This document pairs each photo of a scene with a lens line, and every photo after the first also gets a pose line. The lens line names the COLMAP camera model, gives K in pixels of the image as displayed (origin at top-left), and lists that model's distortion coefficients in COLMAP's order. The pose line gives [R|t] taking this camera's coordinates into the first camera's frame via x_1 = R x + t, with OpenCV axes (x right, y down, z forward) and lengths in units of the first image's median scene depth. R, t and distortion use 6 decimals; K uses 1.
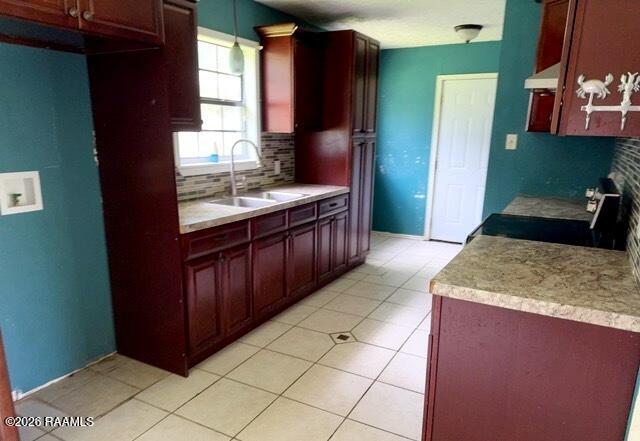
lens RADIAL K [[449.4, 0, 319.4], [0, 449.4, 246.9], [0, 0, 1]] dist [0.114737, -0.182090]
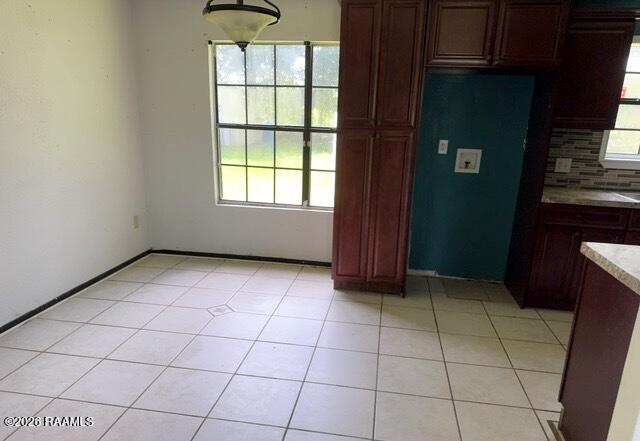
lens RADIAL K [[449.4, 0, 319.4], [0, 449.4, 246.9], [0, 0, 1]] dist [0.114737, -0.182090]
pose [[0.327350, 0.256378, -0.909457, 0.690413], [-0.265575, 0.948653, 0.171837, 0.036891], [0.906814, 0.185278, 0.378629, -0.090738]]
